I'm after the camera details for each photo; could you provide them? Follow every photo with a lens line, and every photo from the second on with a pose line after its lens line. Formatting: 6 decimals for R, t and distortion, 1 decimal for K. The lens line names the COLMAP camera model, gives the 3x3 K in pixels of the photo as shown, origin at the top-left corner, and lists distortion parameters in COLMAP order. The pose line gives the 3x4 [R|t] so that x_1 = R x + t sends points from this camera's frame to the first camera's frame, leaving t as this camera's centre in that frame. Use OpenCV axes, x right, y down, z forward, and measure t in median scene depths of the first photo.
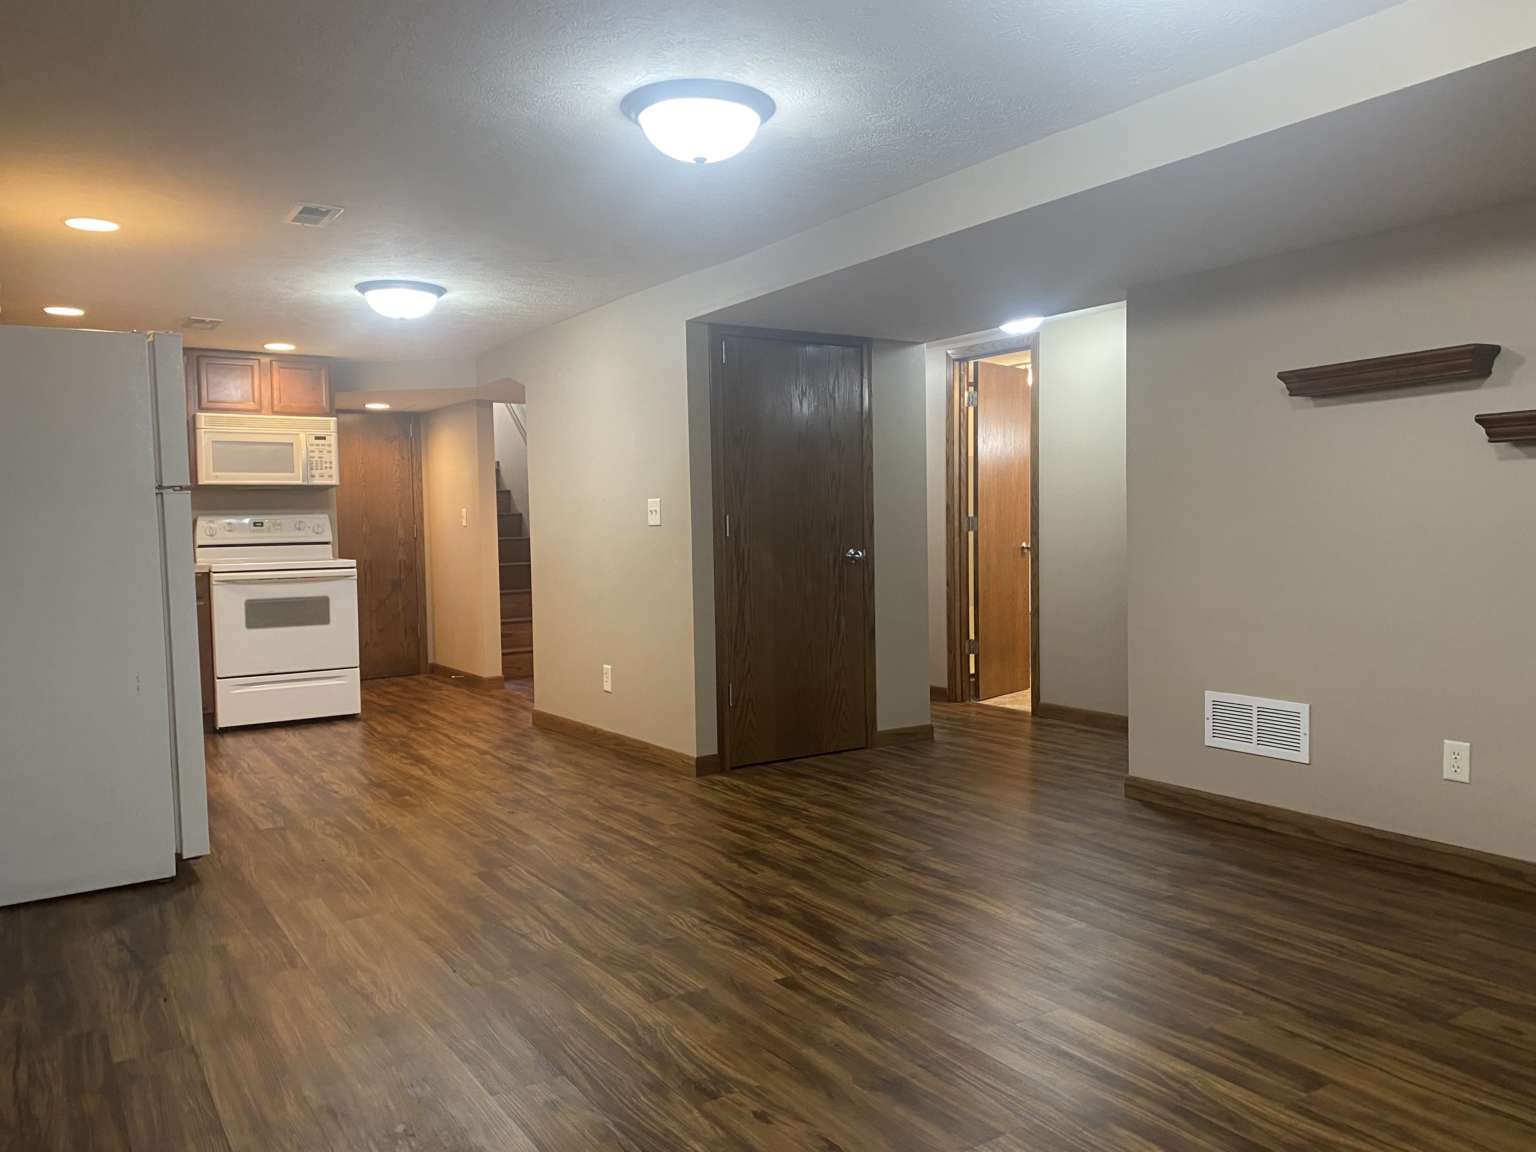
lens RADIAL K [[1169.2, 0, 775.4], [0, 1169.2, 566.1], [0, 0, 1]] dist [0.024476, -0.008444]
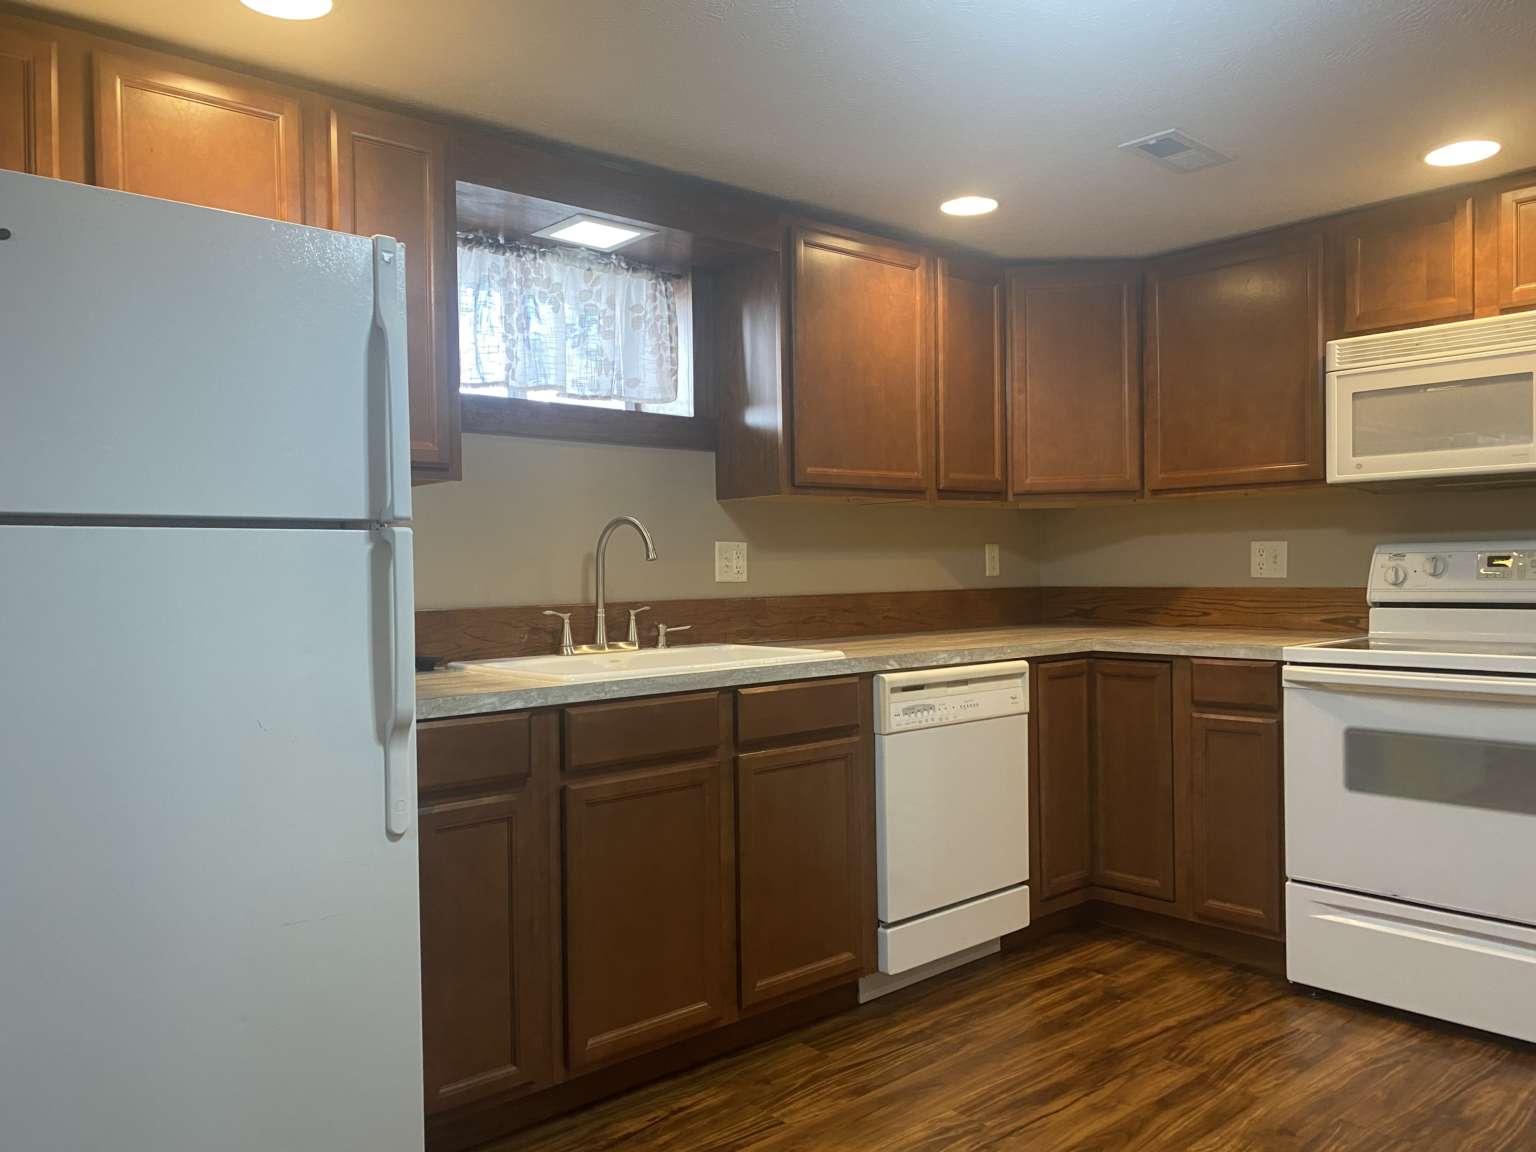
lens RADIAL K [[1159.6, 0, 768.0], [0, 1159.6, 576.0], [0, 0, 1]] dist [0.009029, 0.004384]
pose [[0.144738, 0.020326, -0.989261, -0.061257], [-0.025610, 0.999531, 0.016790, -0.060534], [0.989139, 0.022905, 0.145190, 1.297163]]
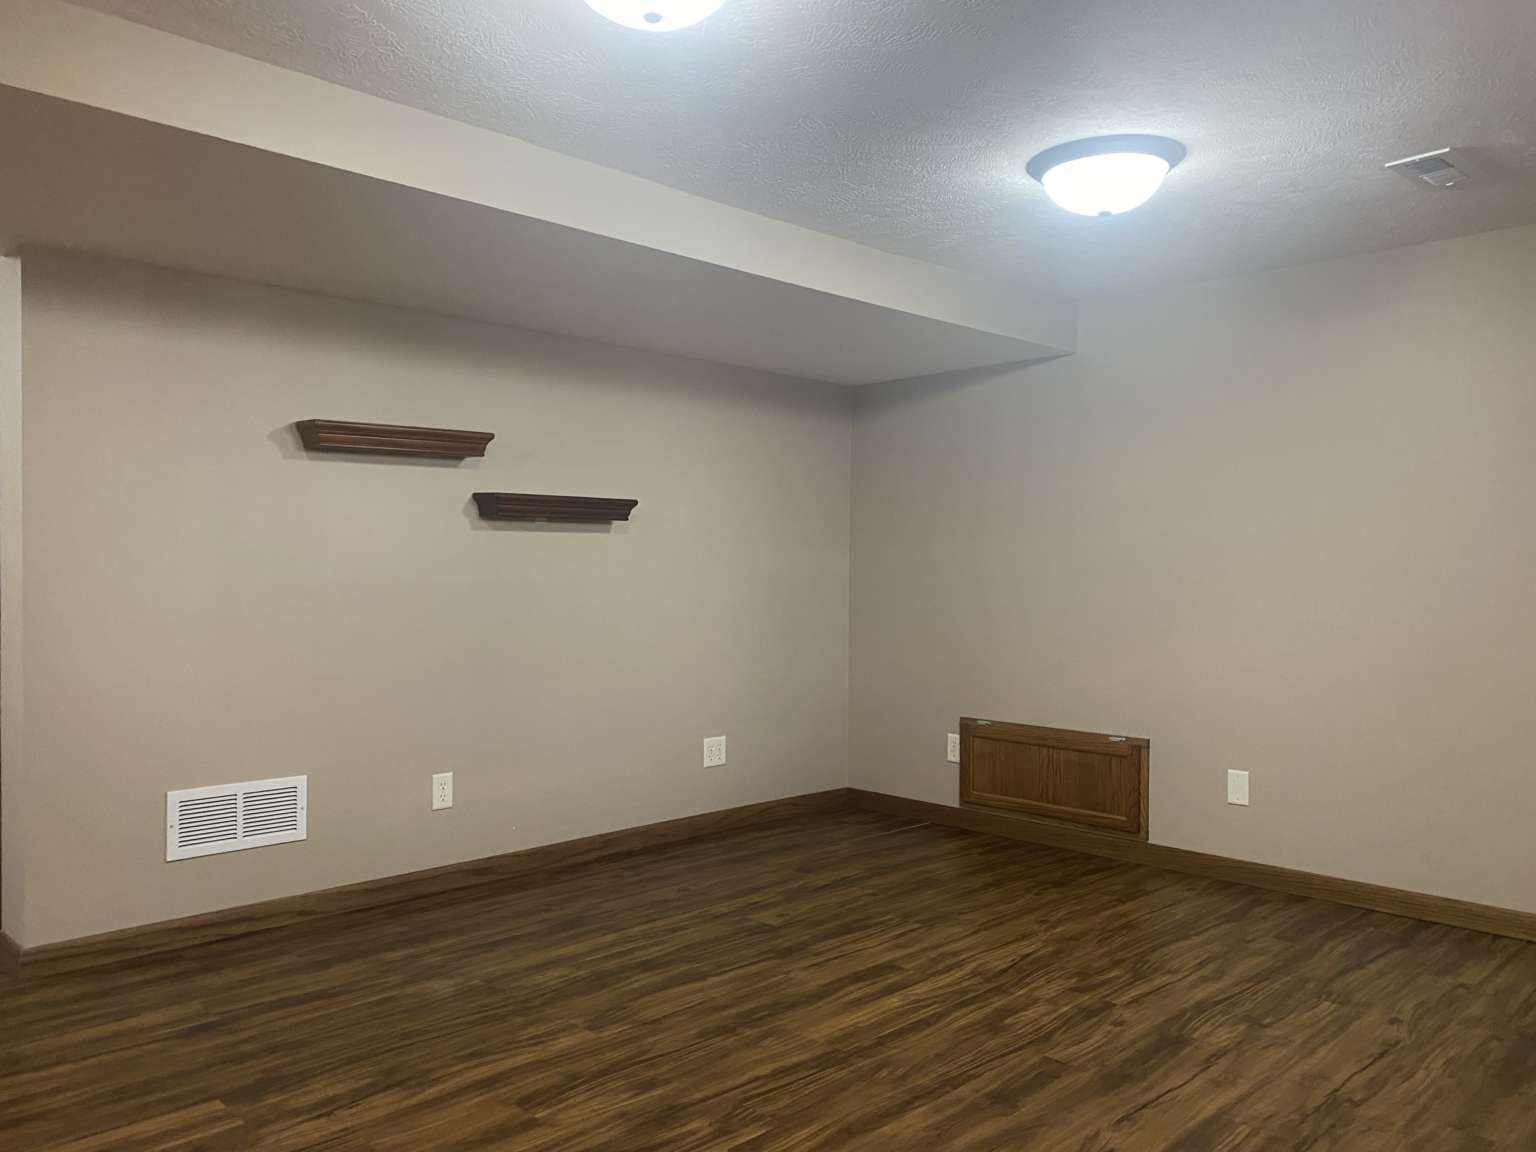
lens RADIAL K [[1169.2, 0, 775.4], [0, 1169.2, 566.1], [0, 0, 1]] dist [0.024476, -0.008444]
pose [[-0.202060, 0.015640, 0.979248, -0.598300], [0.034634, 0.999361, -0.008815, -0.030330], [-0.978761, 0.032134, -0.202472, 0.907125]]
